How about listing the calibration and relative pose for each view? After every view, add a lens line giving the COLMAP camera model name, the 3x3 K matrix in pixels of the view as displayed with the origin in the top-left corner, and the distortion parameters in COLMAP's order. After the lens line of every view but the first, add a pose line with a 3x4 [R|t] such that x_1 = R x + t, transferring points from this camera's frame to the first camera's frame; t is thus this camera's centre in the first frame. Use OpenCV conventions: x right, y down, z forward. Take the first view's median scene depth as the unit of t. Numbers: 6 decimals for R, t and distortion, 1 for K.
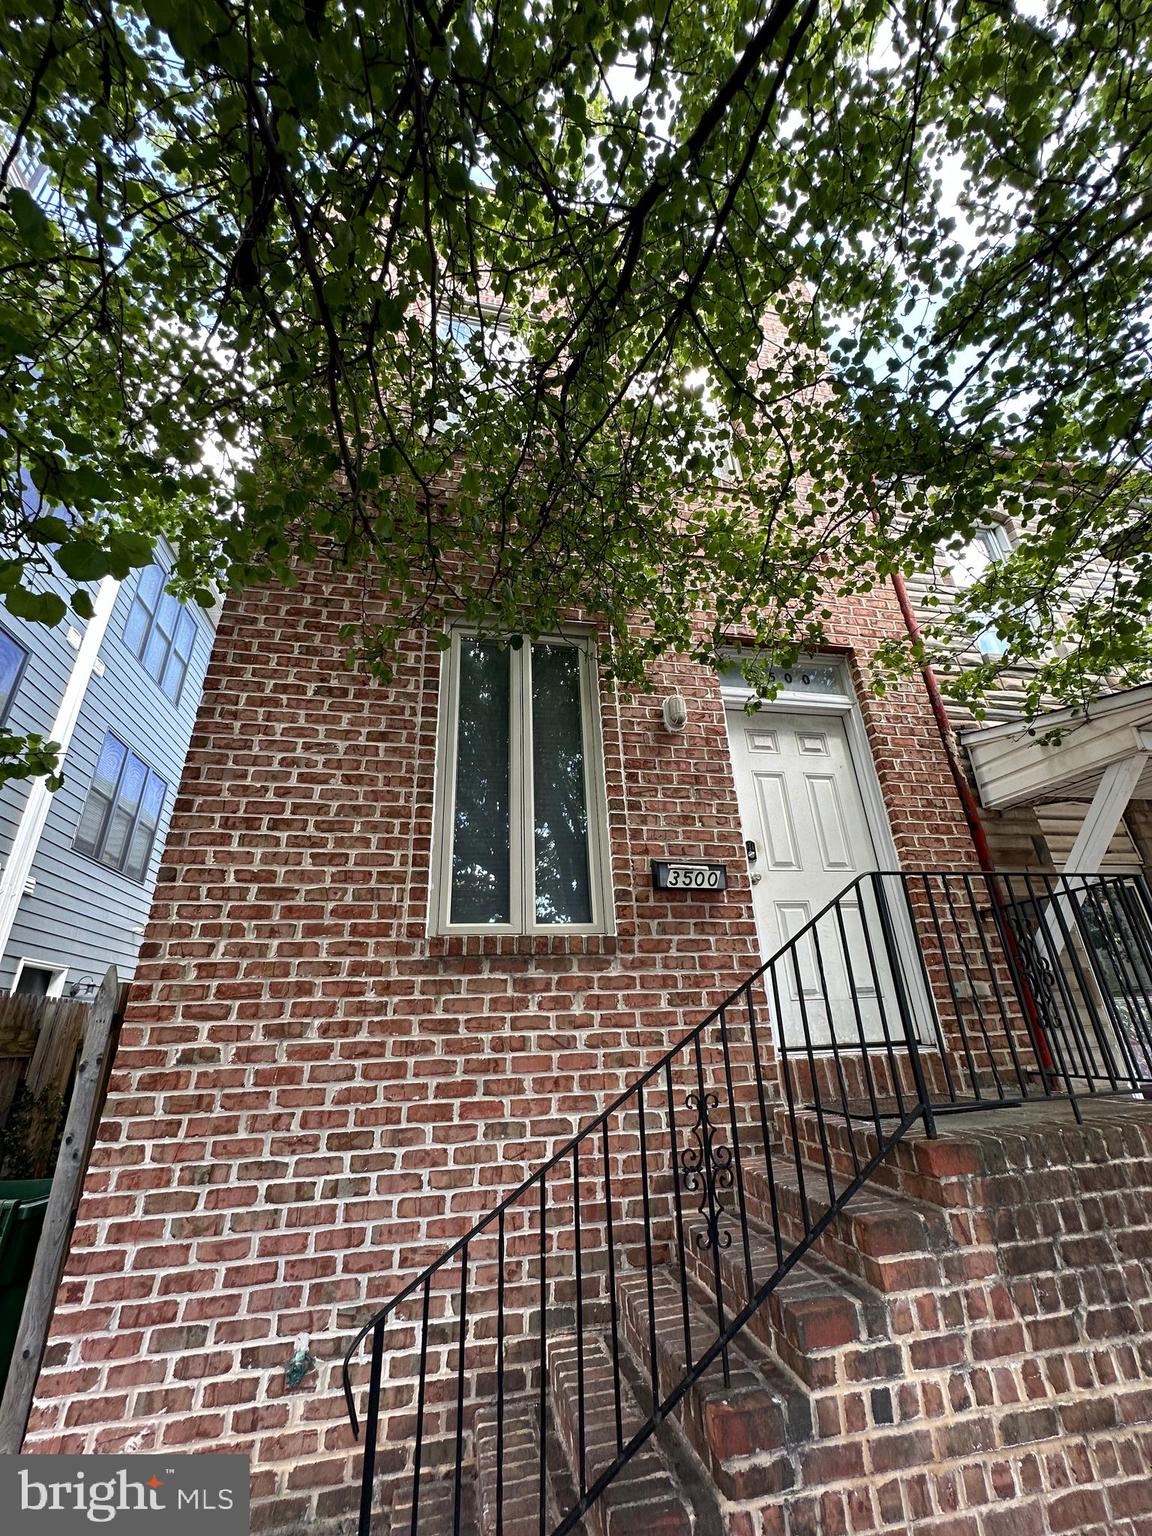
lens RADIAL K [[616.3, 0, 576.0], [0, 616.3, 768.0], [0, 0, 1]] dist [-0.000583, -0.000313]
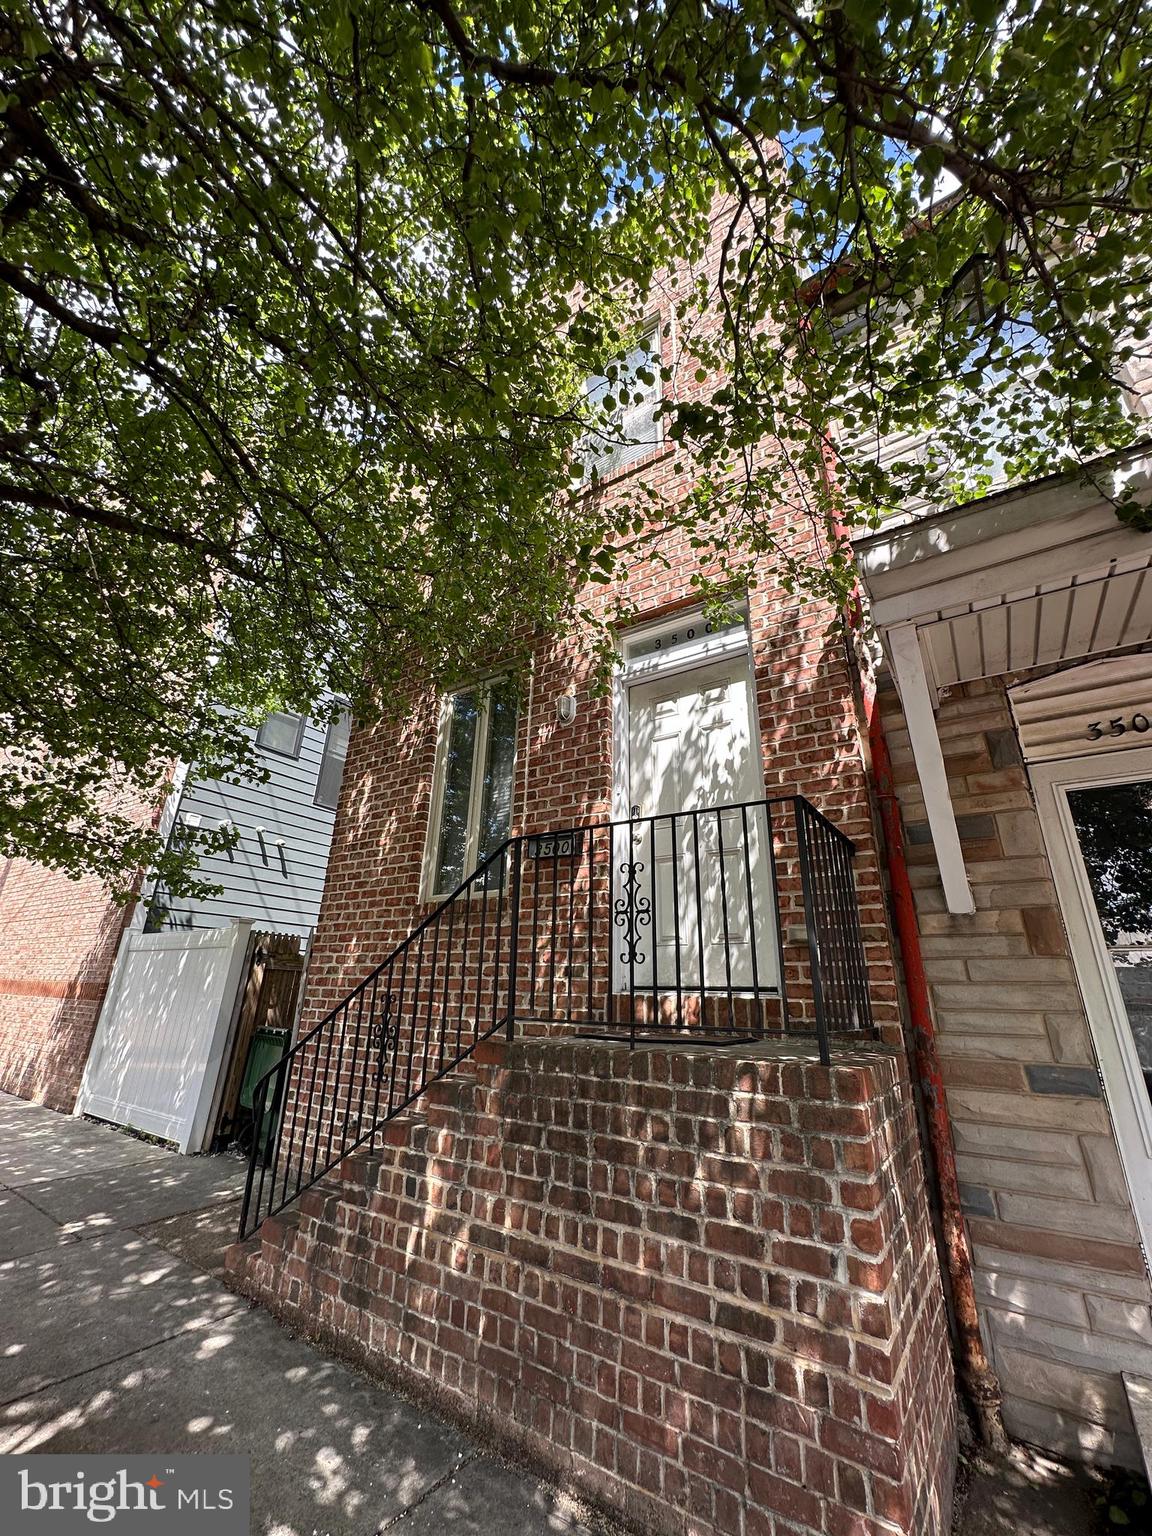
lens RADIAL K [[602.8, 0, 576.0], [0, 602.8, 768.0], [0, 0, 1]] dist [-0.001042, -0.000125]
pose [[0.704959, -0.198646, -0.680861, 1.739063], [0.235681, 0.971036, -0.039284, 0.128588], [0.668945, -0.132773, 0.731358, 0.248343]]
